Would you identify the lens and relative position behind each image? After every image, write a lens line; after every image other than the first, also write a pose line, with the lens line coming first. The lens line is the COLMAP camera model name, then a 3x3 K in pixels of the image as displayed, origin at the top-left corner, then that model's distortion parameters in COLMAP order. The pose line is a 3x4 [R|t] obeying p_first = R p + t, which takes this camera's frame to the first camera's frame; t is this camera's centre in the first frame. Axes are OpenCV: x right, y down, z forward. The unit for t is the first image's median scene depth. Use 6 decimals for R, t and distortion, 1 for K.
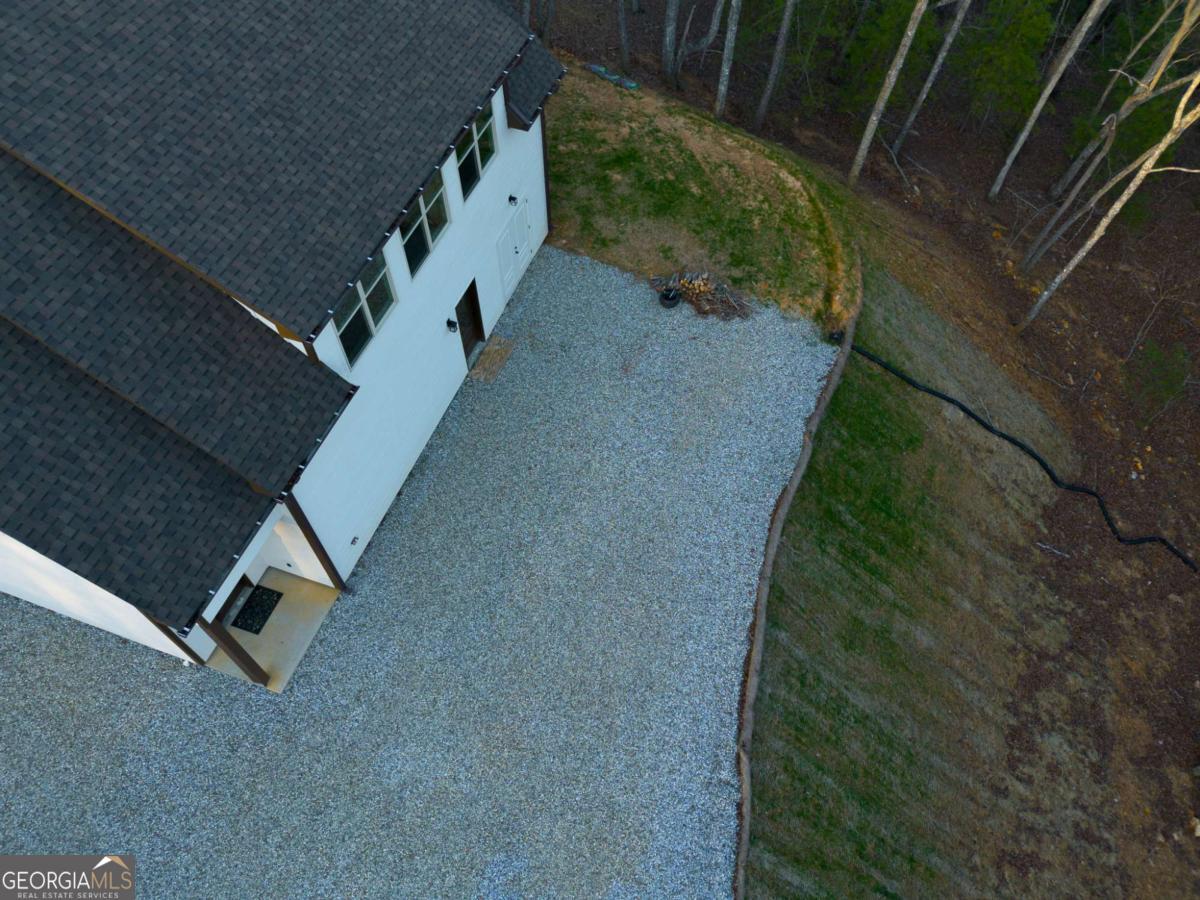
lens RADIAL K [[850.3, 0, 599.1], [0, 850.3, 453.8], [0, 0, 1]] dist [0.072389, -0.072295]
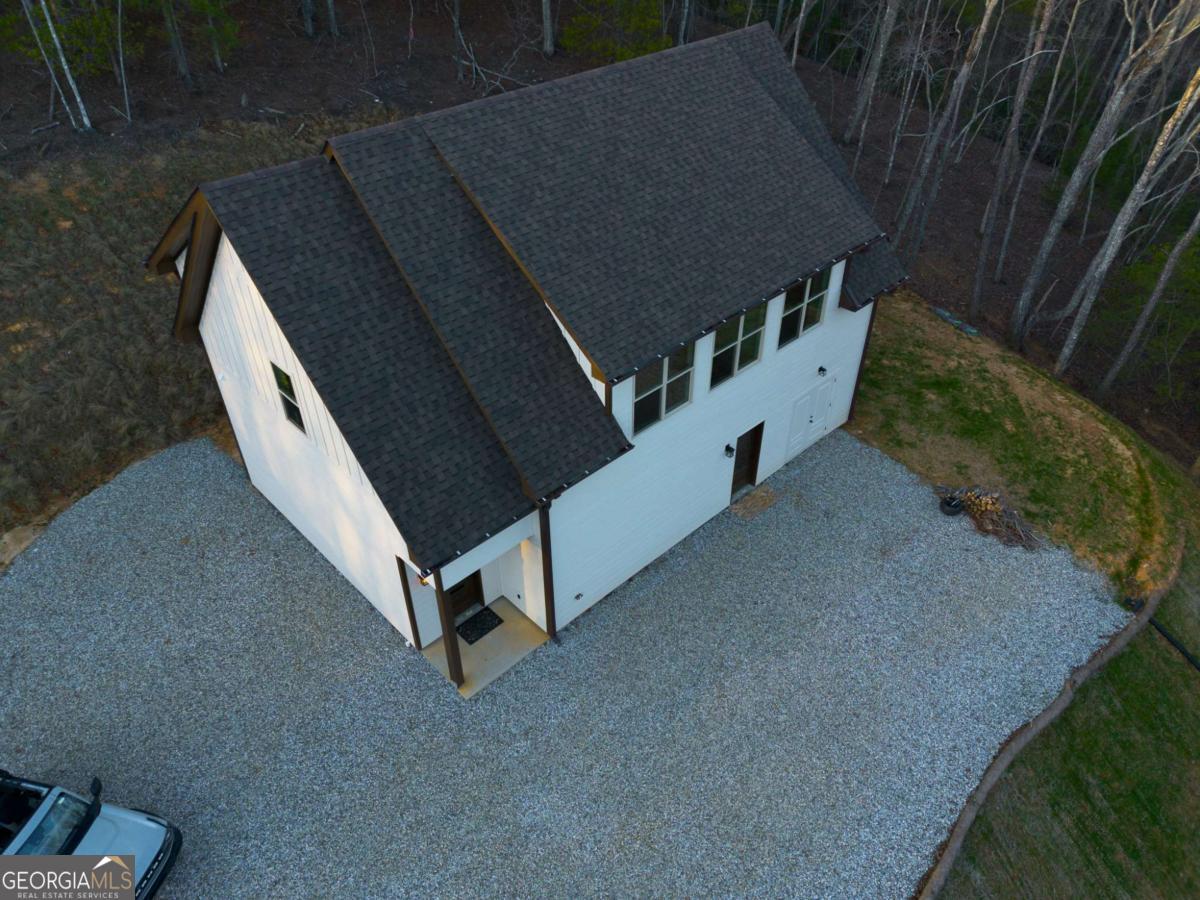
lens RADIAL K [[850.3, 0, 596.4], [0, 850.3, 450.0], [0, 0, 1]] dist [0.072389, -0.072295]
pose [[0.893694, 0.276621, -0.353260, 0.060369], [-0.367528, 0.902947, -0.222734, 0.158168], [0.257362, 0.328889, 0.908624, -0.031653]]
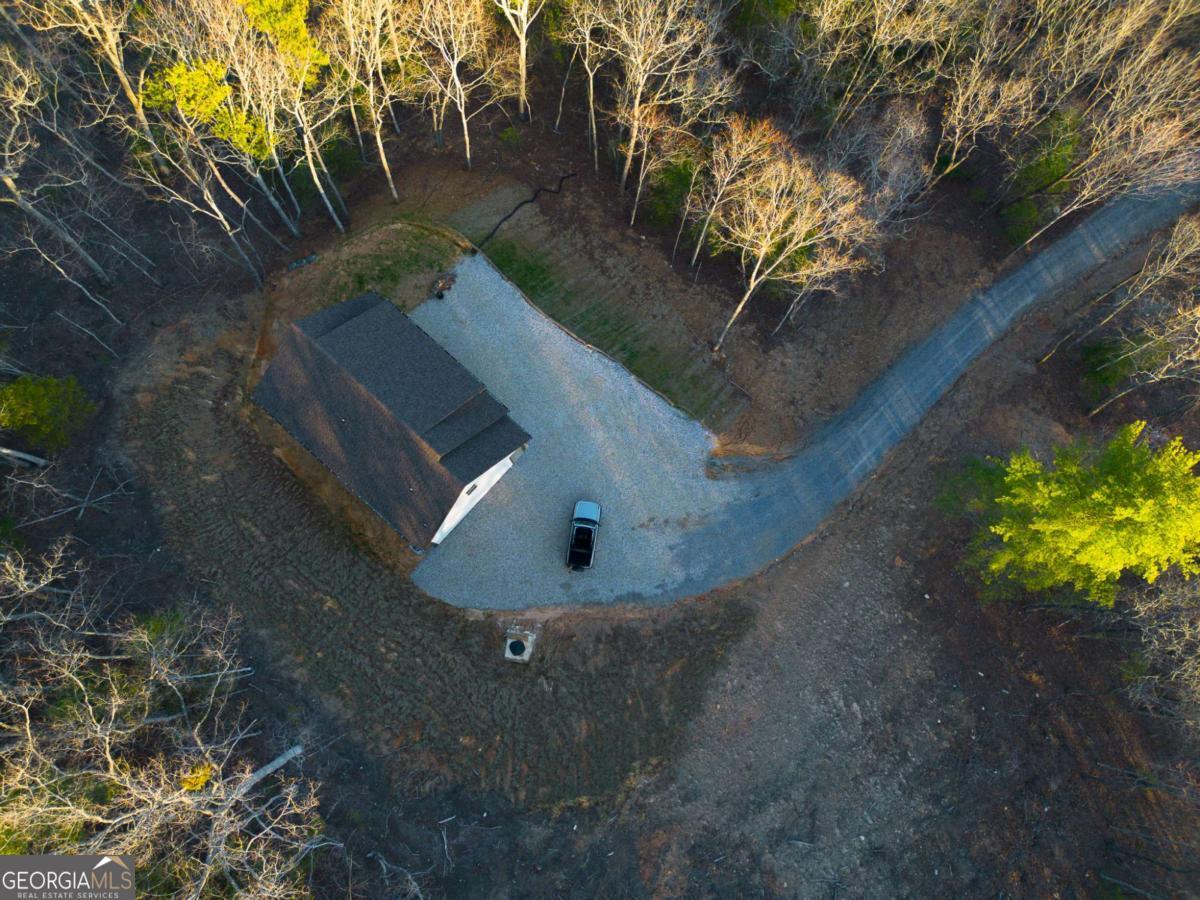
lens RADIAL K [[850.3, 0, 597.7], [0, 850.3, 447.2], [0, 0, 1]] dist [0.072389, -0.072295]
pose [[0.378428, -0.911612, 0.160488, -0.771531], [0.759507, 0.404914, 0.509110, -1.253540], [-0.529095, -0.070769, 0.845606, -2.087743]]
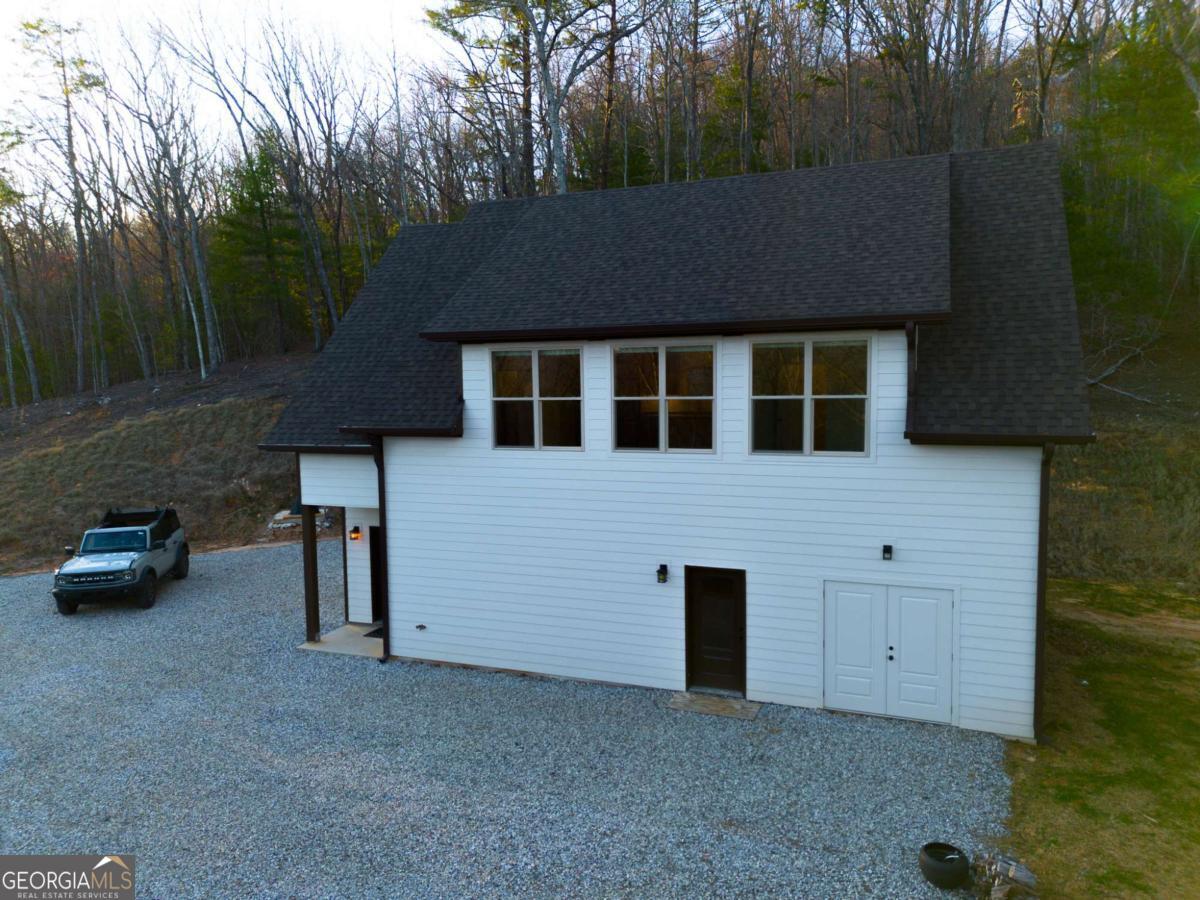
lens RADIAL K [[850.3, 0, 596.2], [0, 850.3, 452.8], [0, 0, 1]] dist [0.072389, -0.072295]
pose [[-0.035705, 0.091822, -0.995135, 0.611162], [-0.814060, 0.574926, 0.082257, -0.237447], [0.579682, 0.813037, 0.054221, 0.864226]]
